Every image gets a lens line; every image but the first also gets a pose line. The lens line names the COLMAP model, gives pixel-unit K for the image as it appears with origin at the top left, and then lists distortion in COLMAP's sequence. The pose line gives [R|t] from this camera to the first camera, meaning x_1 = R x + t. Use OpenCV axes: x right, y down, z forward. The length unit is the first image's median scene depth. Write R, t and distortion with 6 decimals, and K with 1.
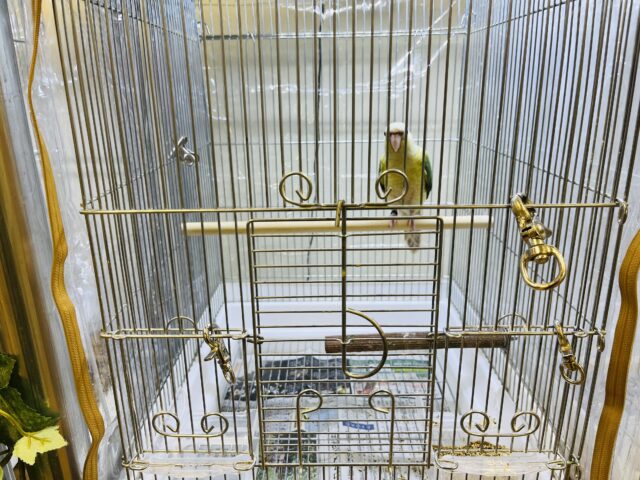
lens RADIAL K [[491.9, 0, 319.7], [0, 491.9, 243.4], [0, 0, 1]] dist [0.038612, -0.063465]
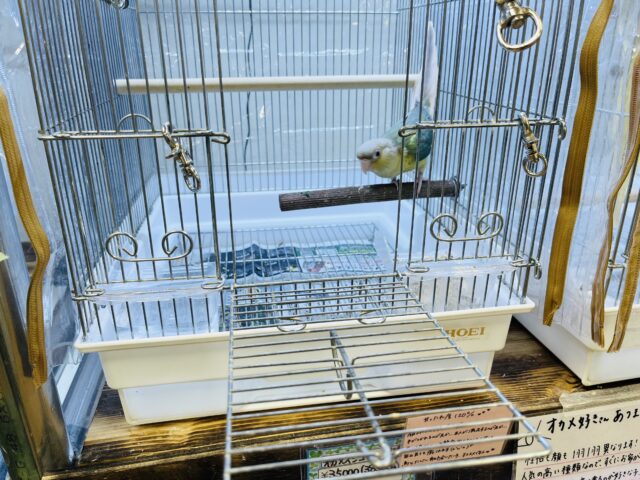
lens RADIAL K [[491.9, 0, 321.6], [0, 491.9, 237.5], [0, 0, 1]] dist [0.038612, -0.063465]
pose [[0.984582, -0.050185, 0.167573, -0.106755], [0.039202, 0.996900, 0.068223, 0.318268], [-0.170477, -0.060602, 0.983496, 0.052523]]
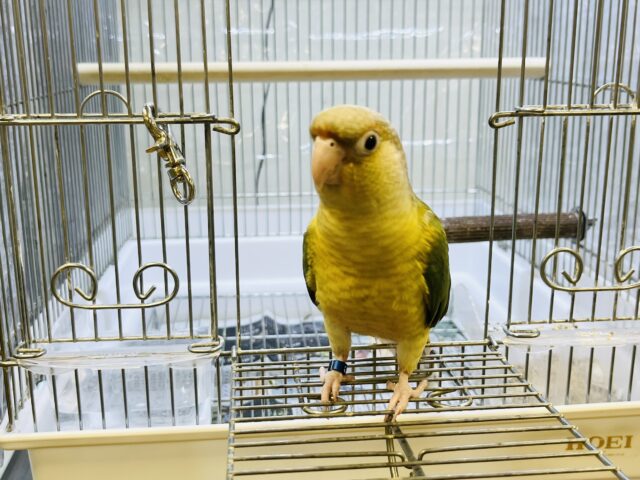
lens RADIAL K [[759.5, 0, 320.9], [0, 759.5, 234.1], [0, 0, 1]] dist [0.017438, 0.000000]
pose [[0.993905, -0.016334, 0.109021, -0.116070], [0.023611, 0.997554, -0.065793, 0.392039], [-0.107679, 0.067966, 0.991860, 0.035762]]
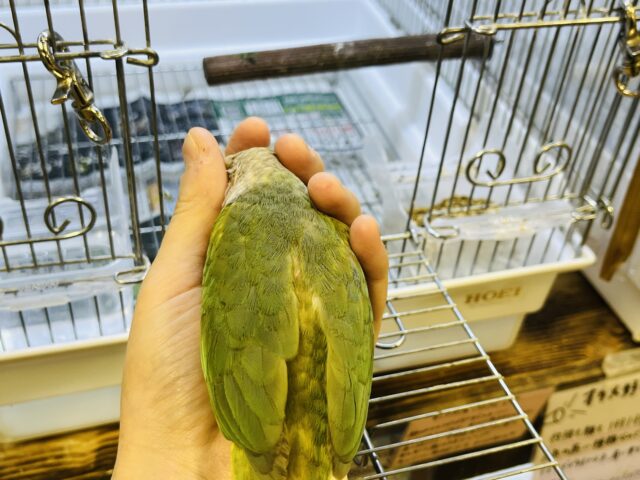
lens RADIAL K [[759.5, 0, 328.1], [0, 759.5, 222.6], [0, 0, 1]] dist [0.017438, 0.000000]
pose [[0.949769, -0.120236, 0.288934, -0.194326], [0.002883, 0.926573, 0.376104, 0.051611], [-0.312940, -0.356379, 0.880376, 0.155938]]
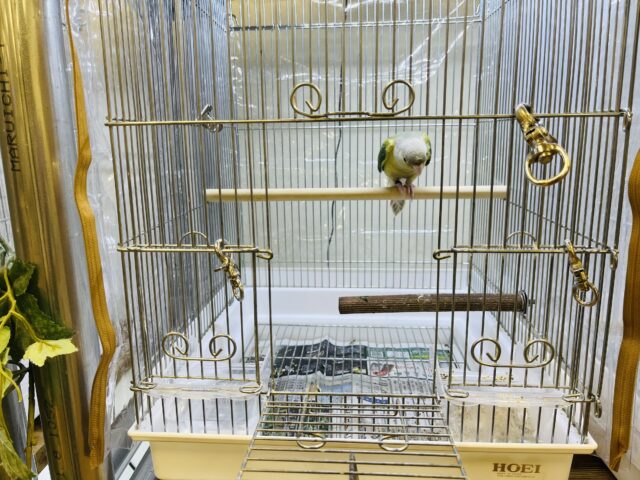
lens RADIAL K [[491.9, 0, 318.9], [0, 491.9, 234.1], [0, 0, 1]] dist [0.038612, -0.063465]
pose [[0.998379, 0.014949, -0.054925, 0.036125], [-0.020837, 0.993905, -0.108252, 0.256245], [0.052972, 0.109221, 0.992605, -0.010396]]
